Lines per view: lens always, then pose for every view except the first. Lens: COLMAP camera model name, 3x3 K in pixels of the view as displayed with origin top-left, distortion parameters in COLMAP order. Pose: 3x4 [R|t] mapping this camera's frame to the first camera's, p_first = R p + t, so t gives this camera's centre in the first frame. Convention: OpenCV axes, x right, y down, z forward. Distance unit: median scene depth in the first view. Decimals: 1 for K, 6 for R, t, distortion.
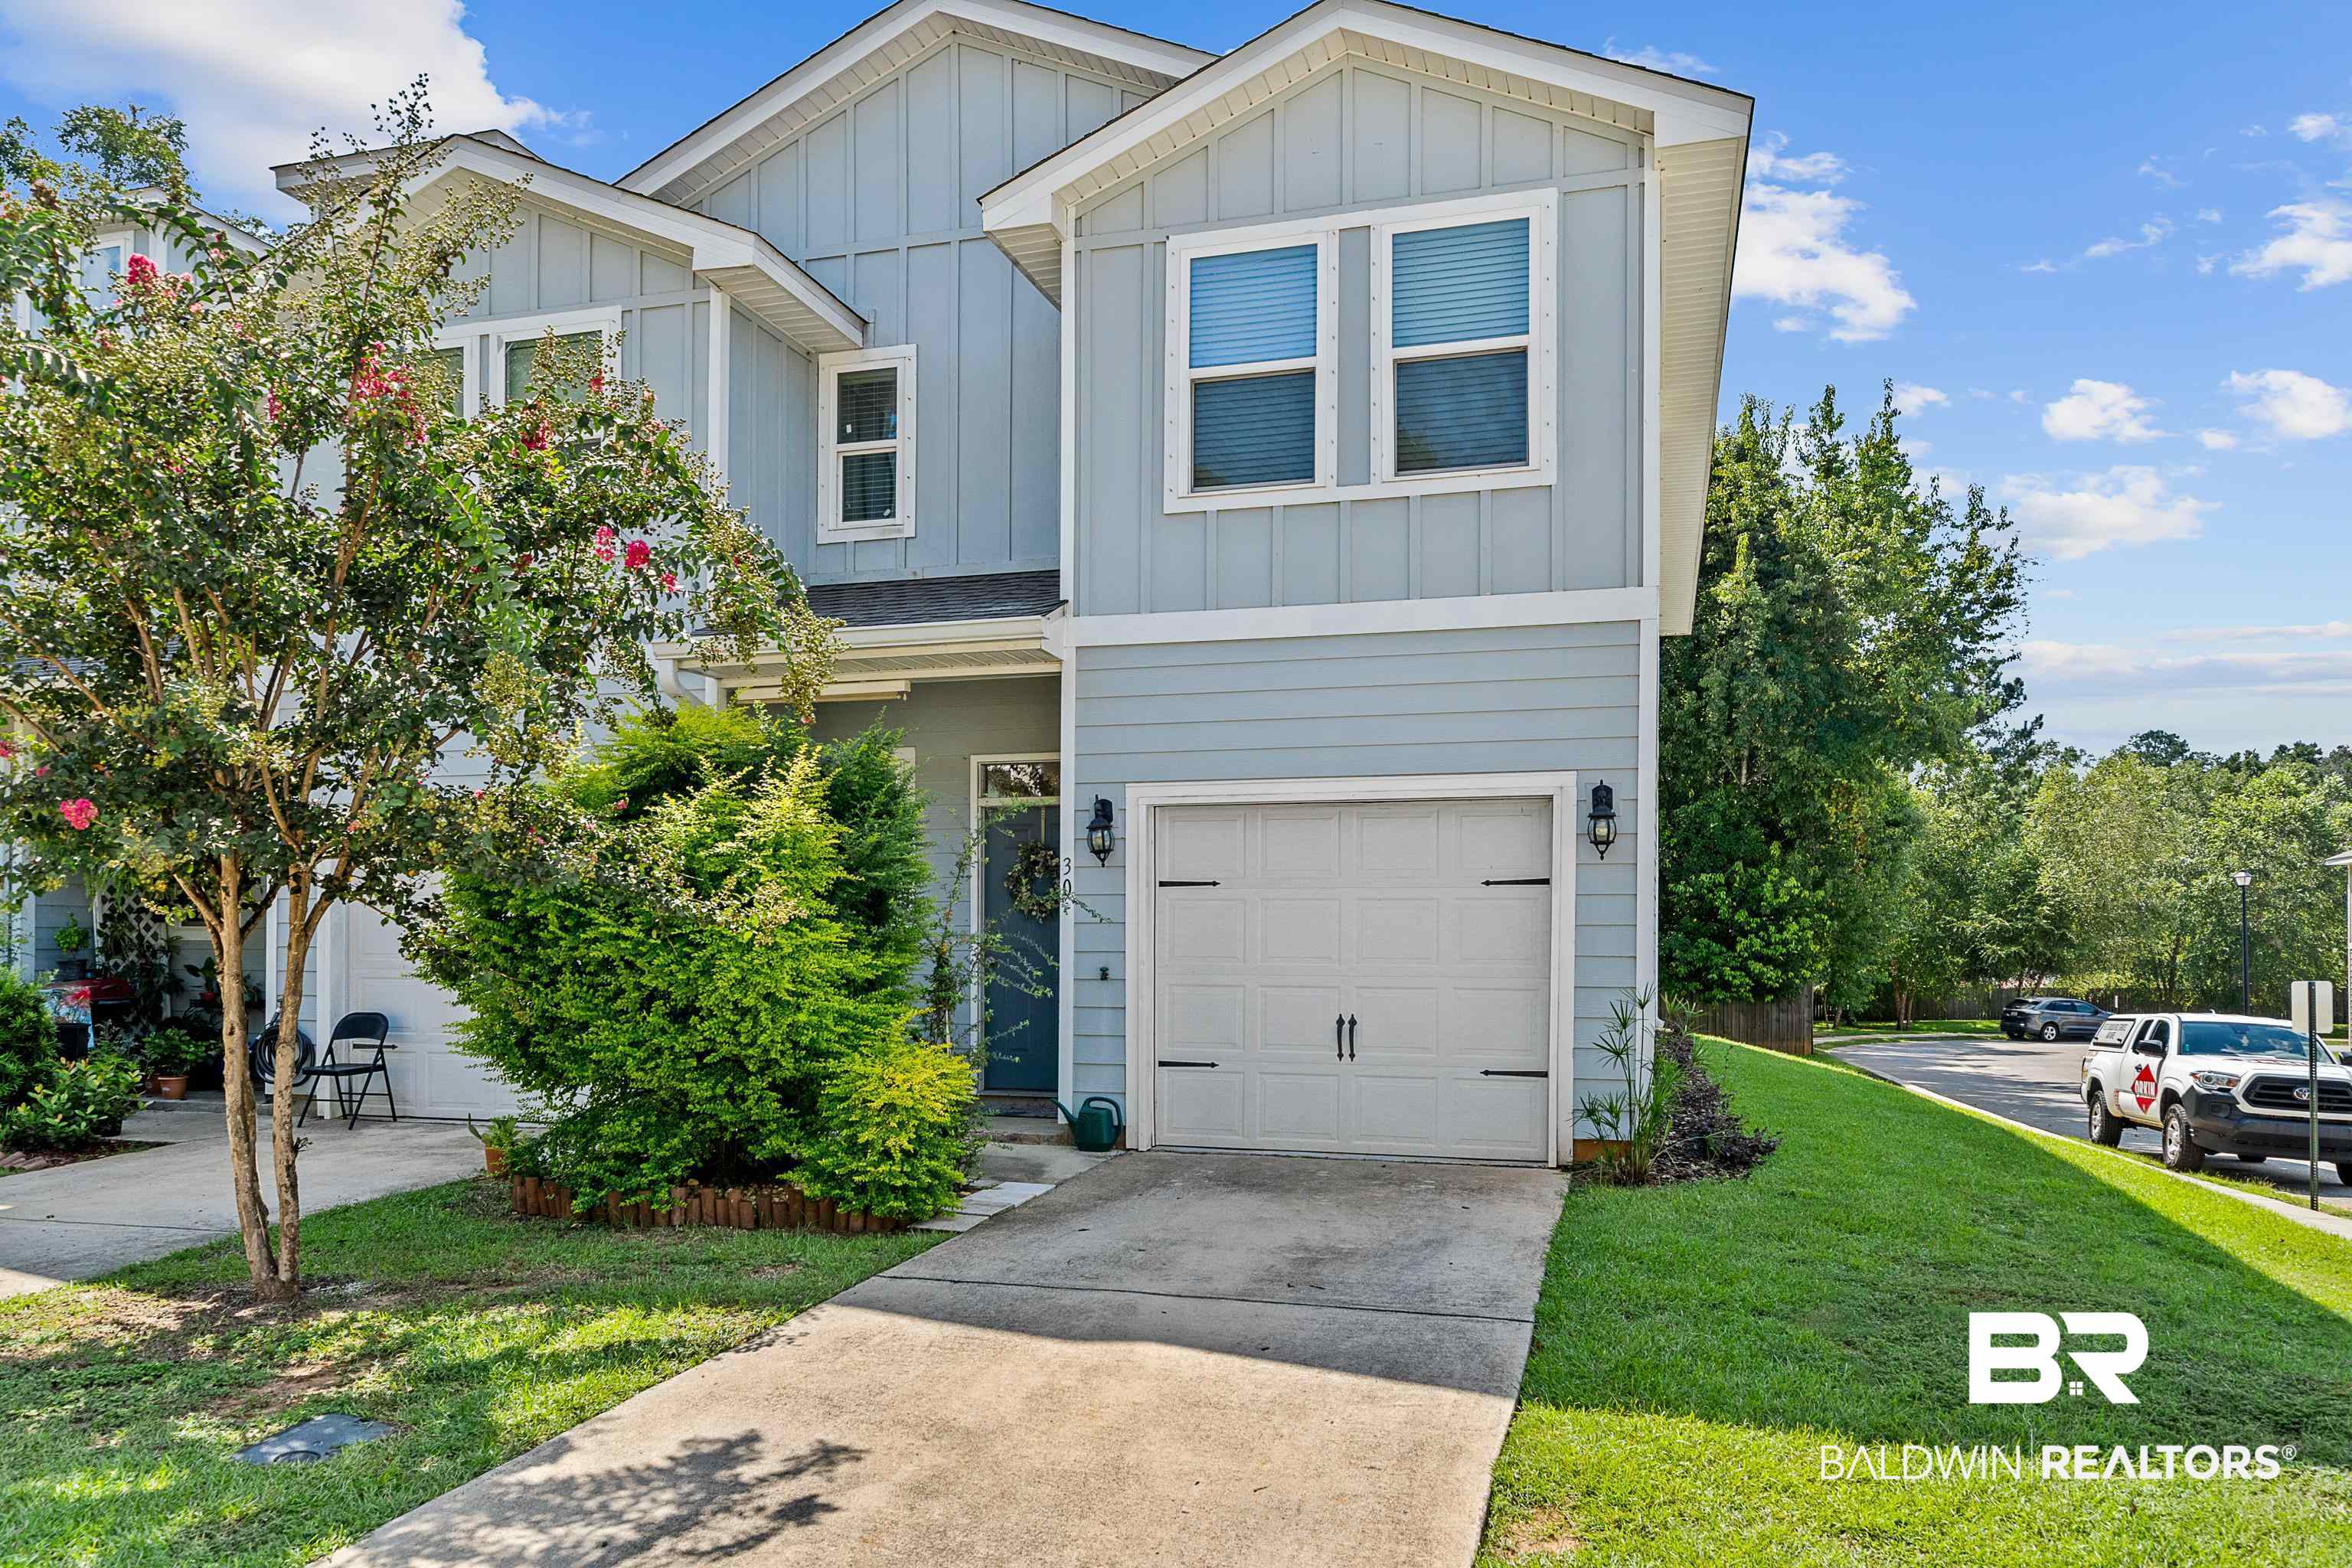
lens RADIAL K [[1618.8, 0, 1175.9], [0, 1618.8, 787.7], [0, 0, 1]] dist [0.003131, -0.001567]
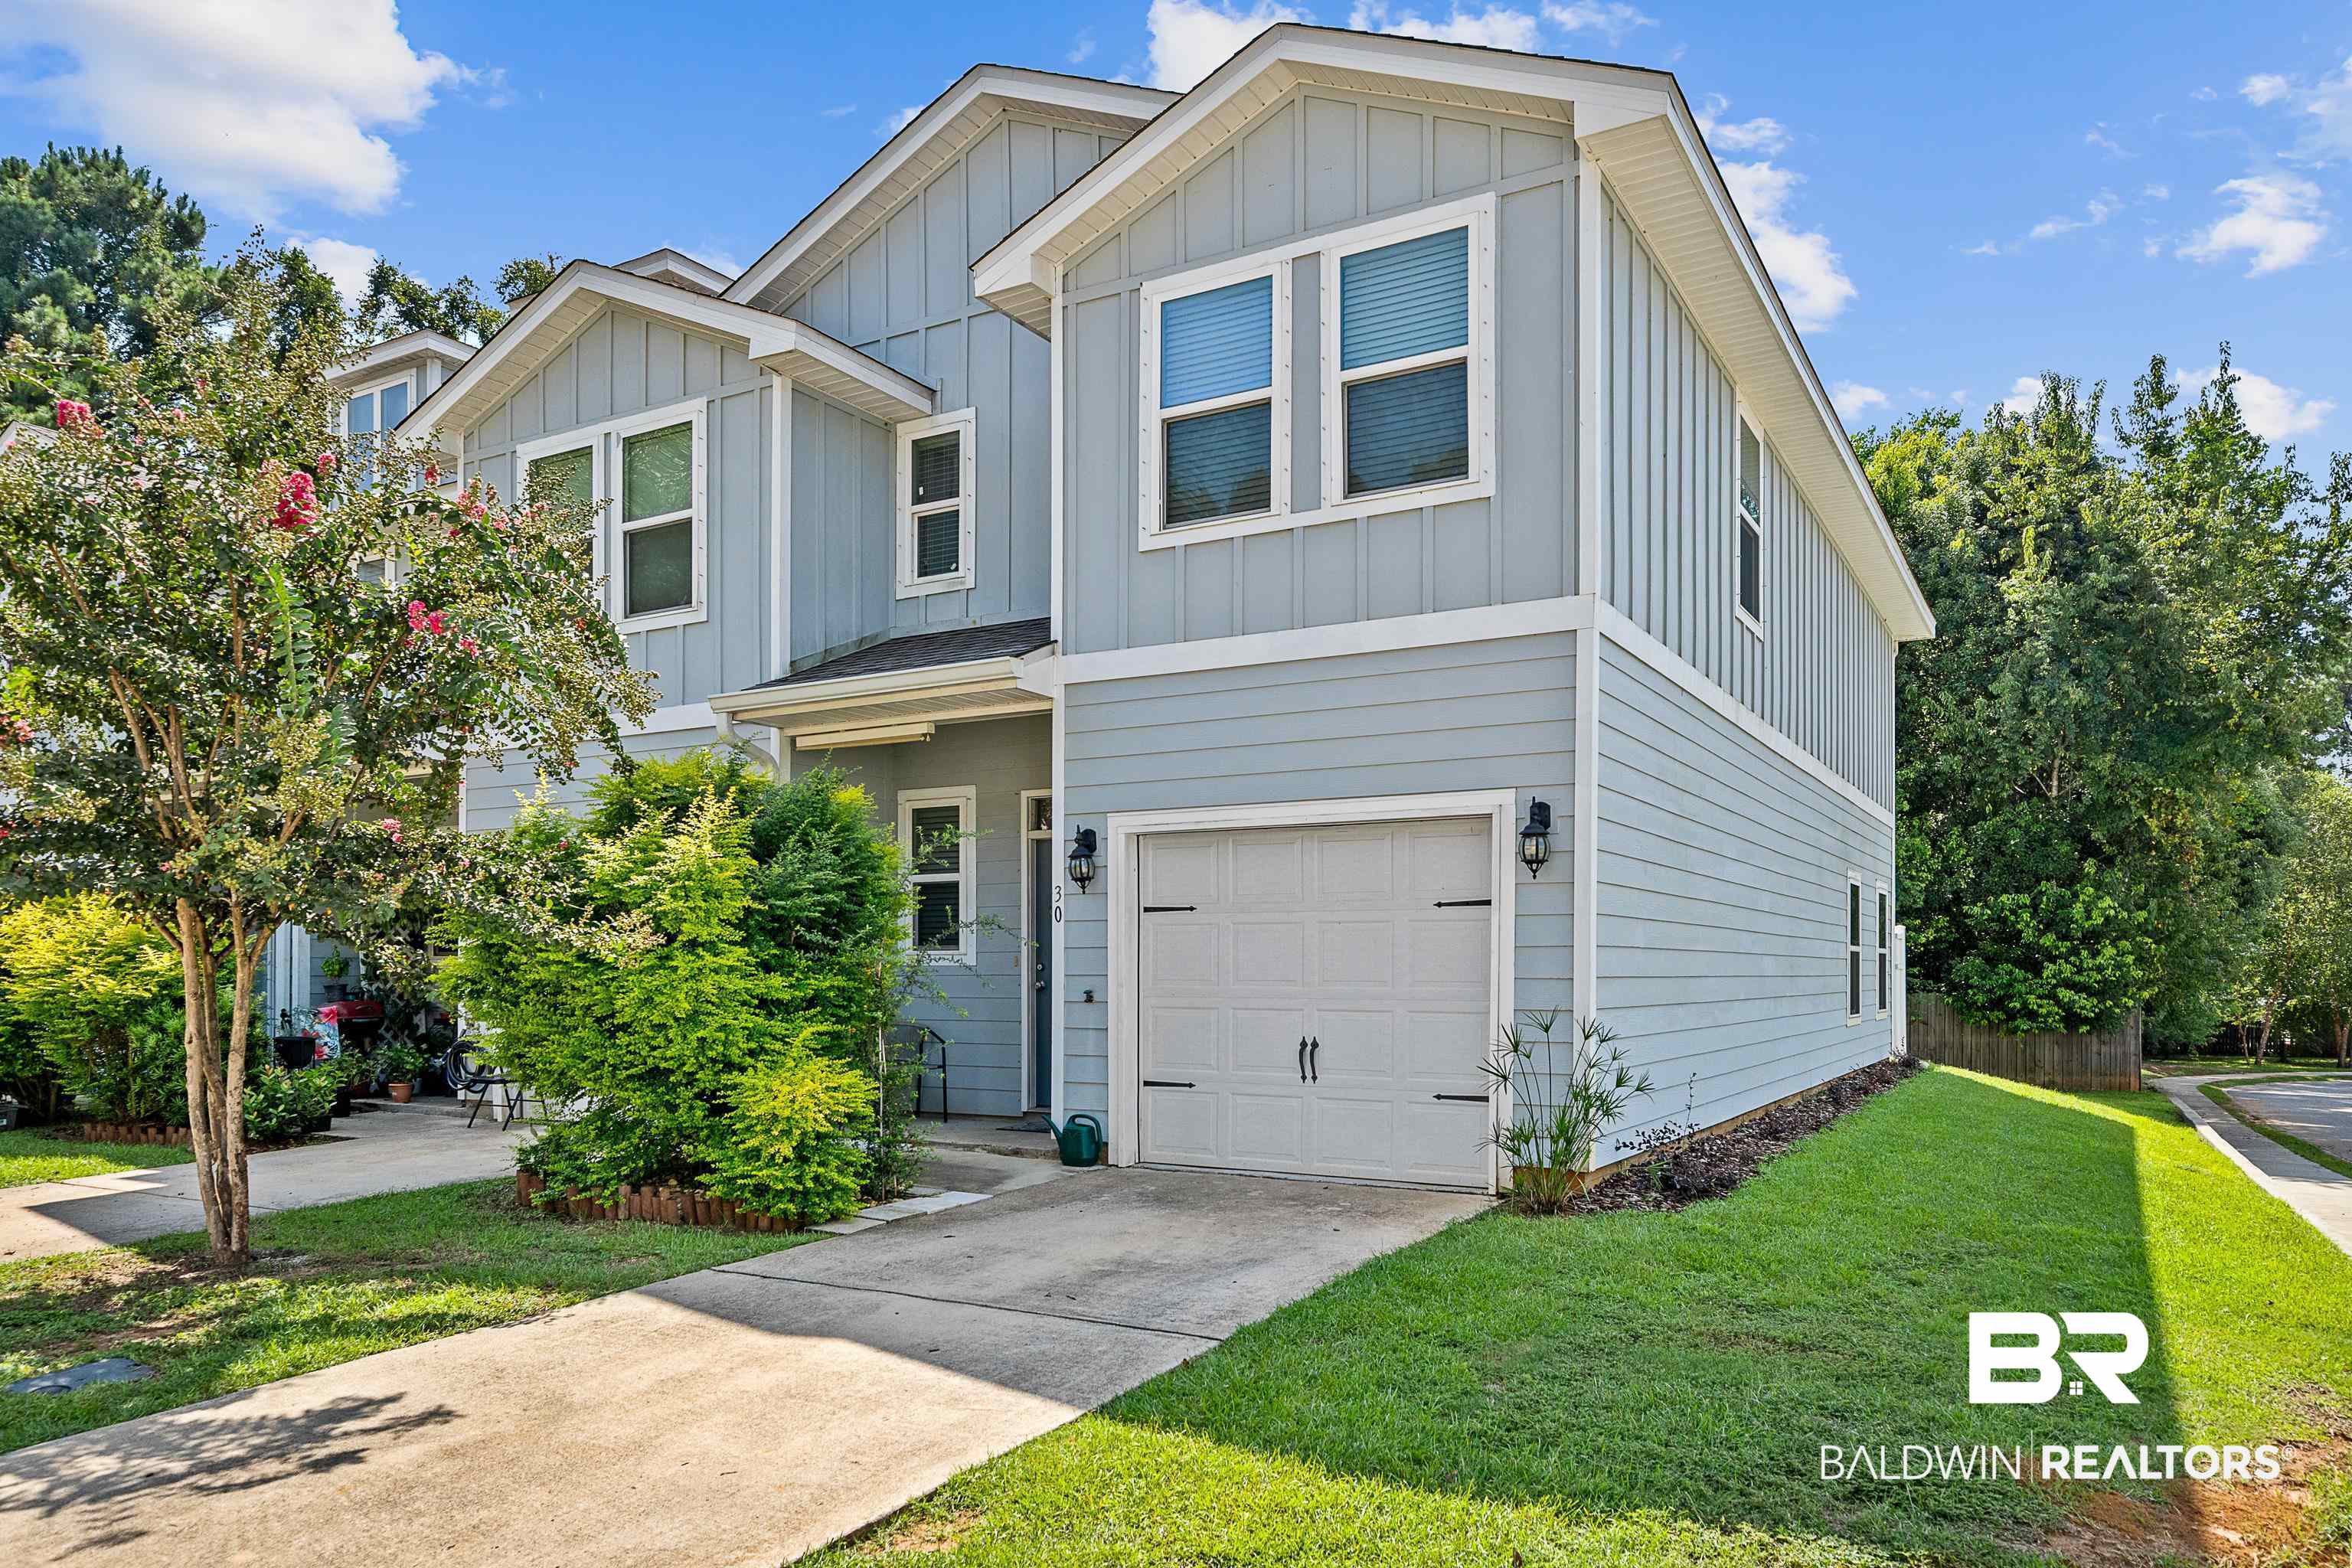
lens RADIAL K [[1571.4, 0, 1168.3], [0, 1571.4, 823.5], [0, 0, 1]] dist [0.005900, -0.003677]
pose [[0.970210, -0.024881, -0.240984, 0.256645], [0.025135, 0.999682, -0.002018, 0.007023], [0.240957, -0.004099, 0.970527, 0.030246]]
